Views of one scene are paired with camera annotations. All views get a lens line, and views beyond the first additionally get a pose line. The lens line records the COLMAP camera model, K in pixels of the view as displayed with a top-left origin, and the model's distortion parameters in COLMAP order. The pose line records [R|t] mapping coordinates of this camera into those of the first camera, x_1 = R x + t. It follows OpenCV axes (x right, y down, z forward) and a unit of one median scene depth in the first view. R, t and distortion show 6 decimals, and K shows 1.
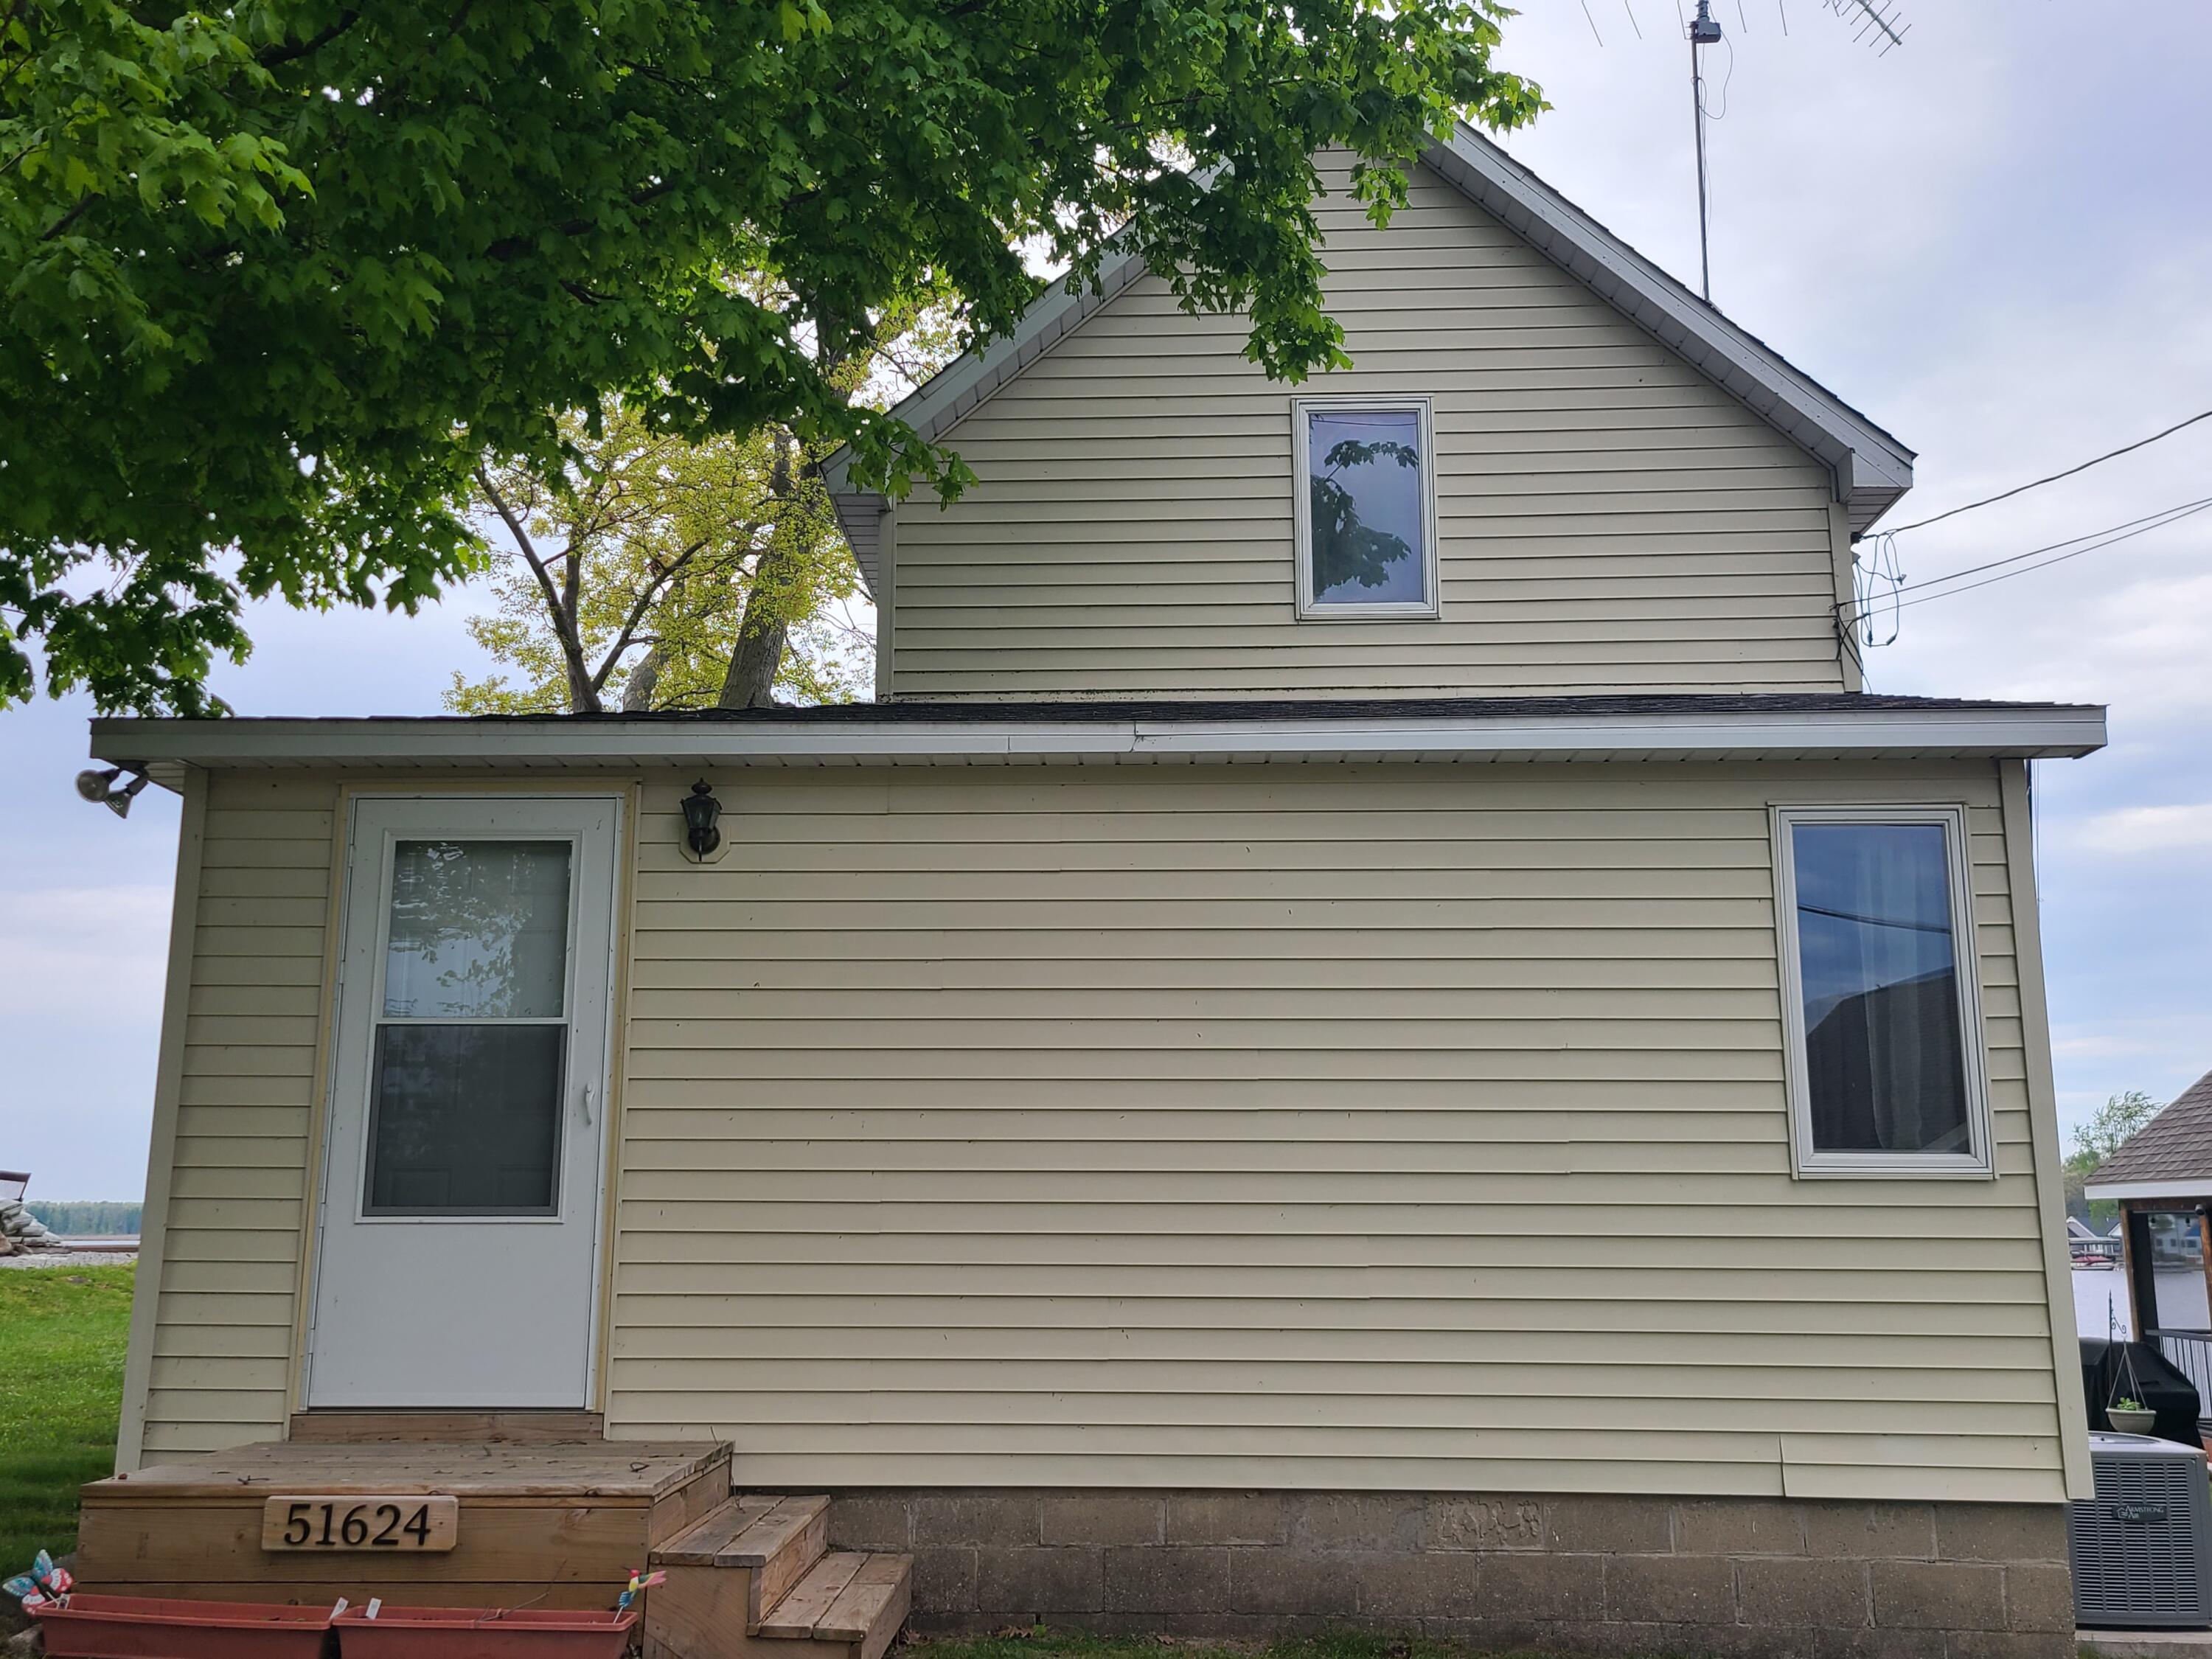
lens RADIAL K [[1985.9, 0, 1105.3], [0, 1985.9, 823.1], [0, 0, 1]] dist [0.043113, -0.017193]
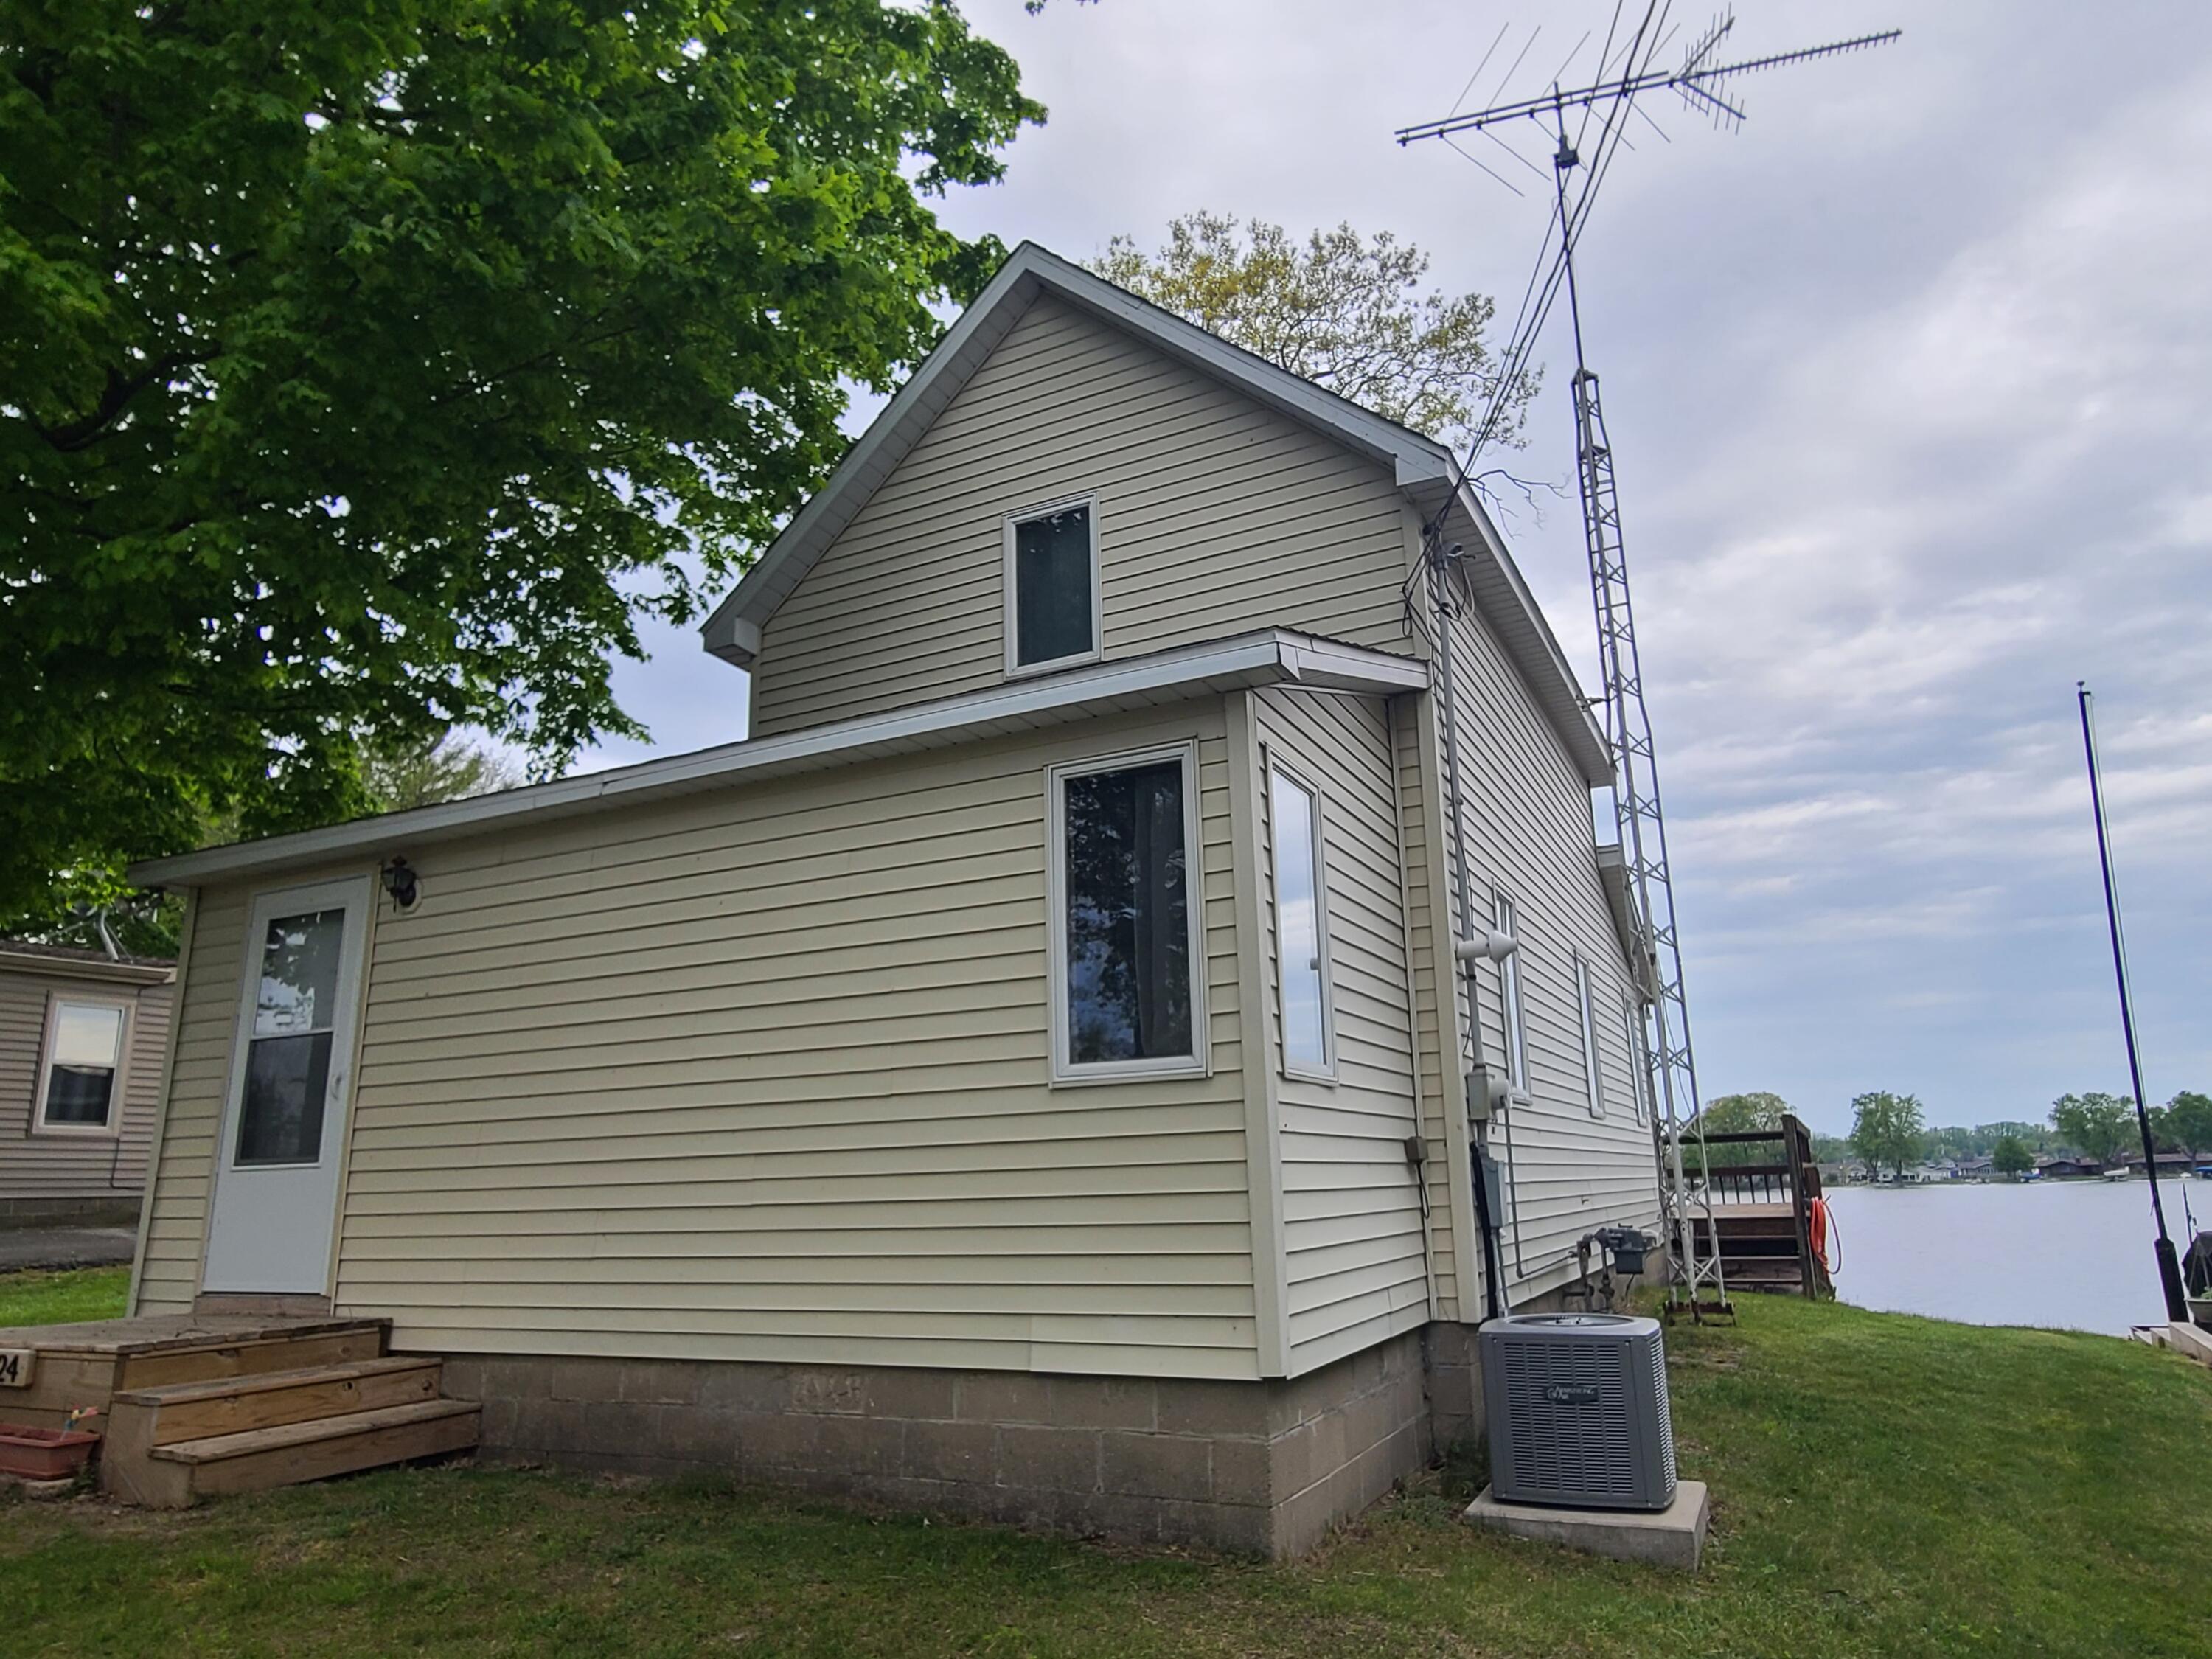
lens RADIAL K [[1369.5, 0, 1103.2], [0, 1369.5, 832.2], [0, 0, 1]] dist [0.002880, -0.002736]
pose [[0.917180, -0.127268, -0.377602, 0.691516], [0.108941, 0.991609, -0.069600, 0.092396], [0.383291, 0.022700, 0.923349, 0.293217]]
